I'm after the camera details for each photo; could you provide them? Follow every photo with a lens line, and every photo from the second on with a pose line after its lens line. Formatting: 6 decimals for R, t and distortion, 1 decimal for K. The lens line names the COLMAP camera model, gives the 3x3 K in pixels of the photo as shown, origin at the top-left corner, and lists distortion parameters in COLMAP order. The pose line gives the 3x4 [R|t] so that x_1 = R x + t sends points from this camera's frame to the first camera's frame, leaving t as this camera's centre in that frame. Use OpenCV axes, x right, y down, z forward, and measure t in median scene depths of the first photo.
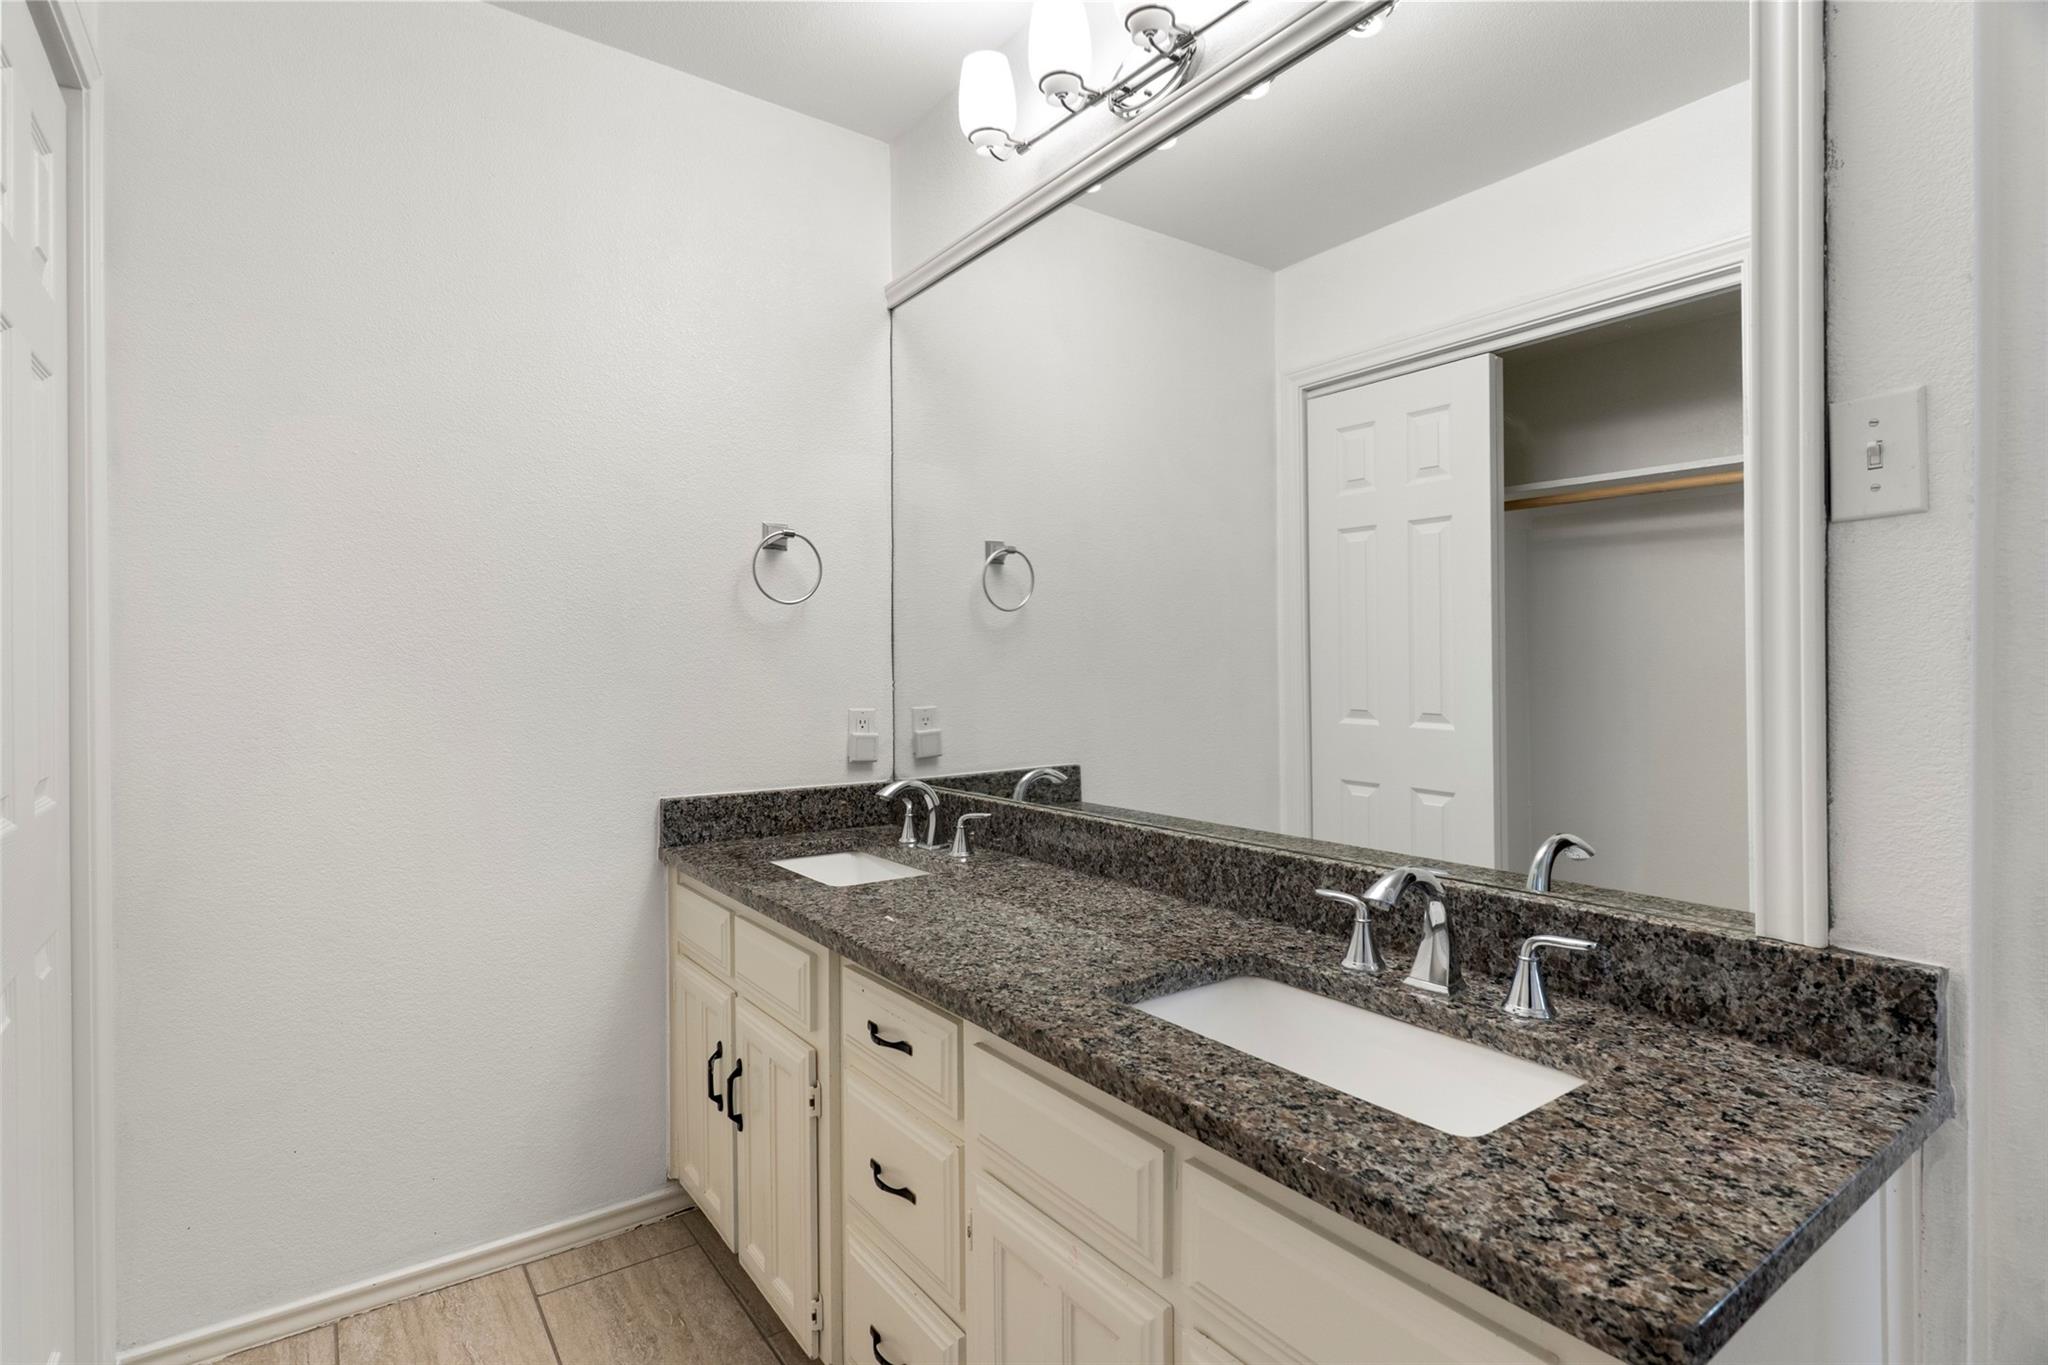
lens RADIAL K [[1021.0, 0, 1027.1], [0, 1021.0, 677.2], [0, 0, 1]] dist [0.000375, 0.000183]
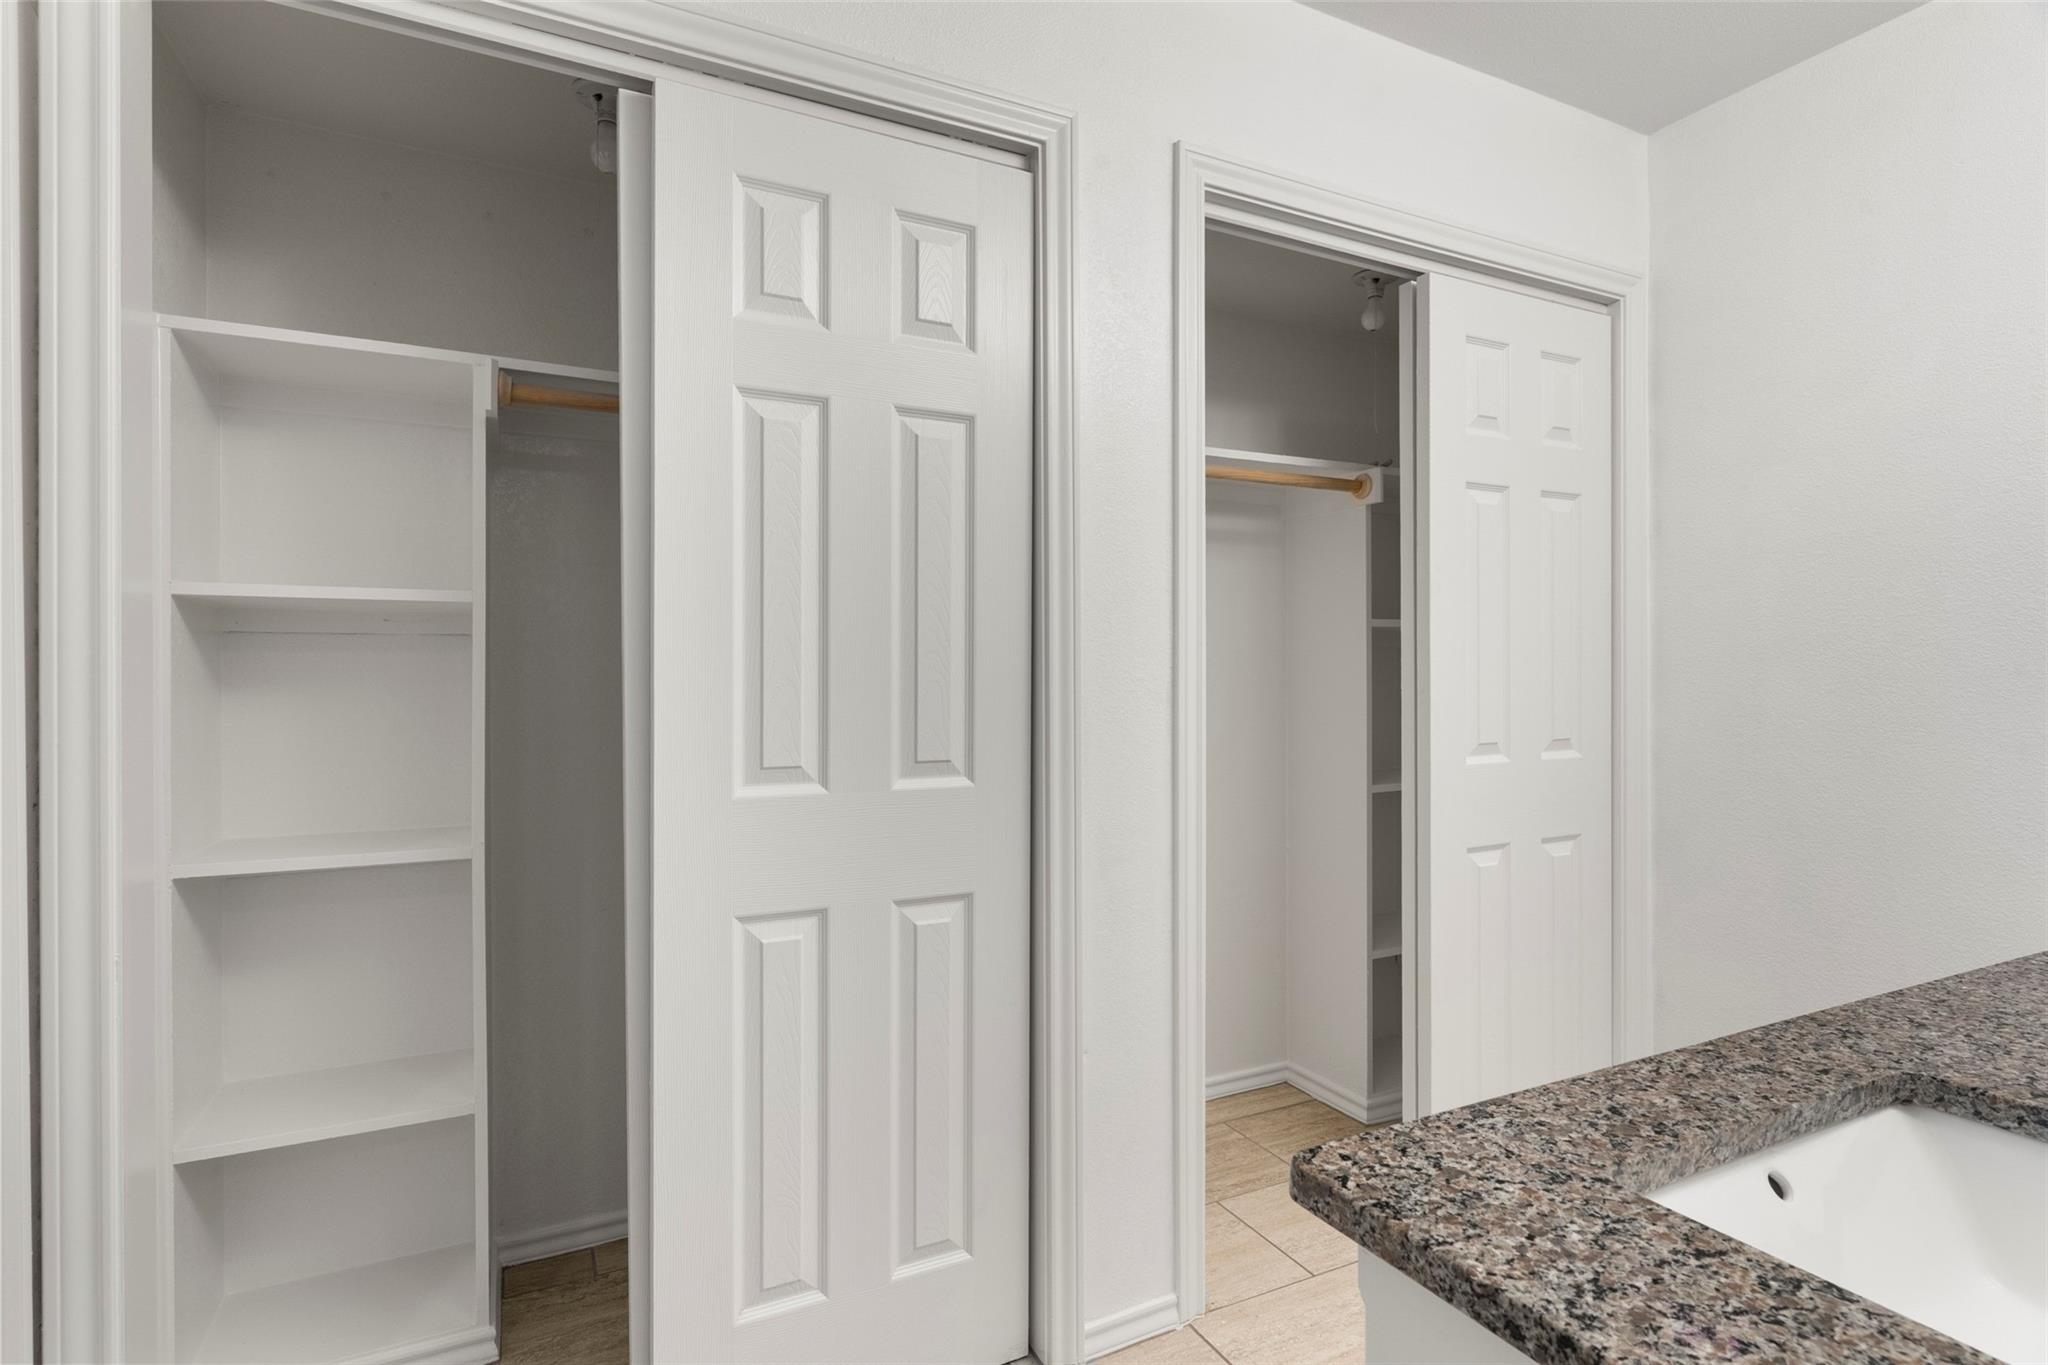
lens RADIAL K [[1021.0, 0, 1027.0], [0, 1021.0, 679.3], [0, 0, 1]] dist [0.000375, 0.000183]
pose [[-0.157954, 0.008051, -0.987414, 1.525629], [-0.000805, 0.999965, 0.008282, -0.035323], [0.987446, 0.002103, -0.157942, 0.620055]]
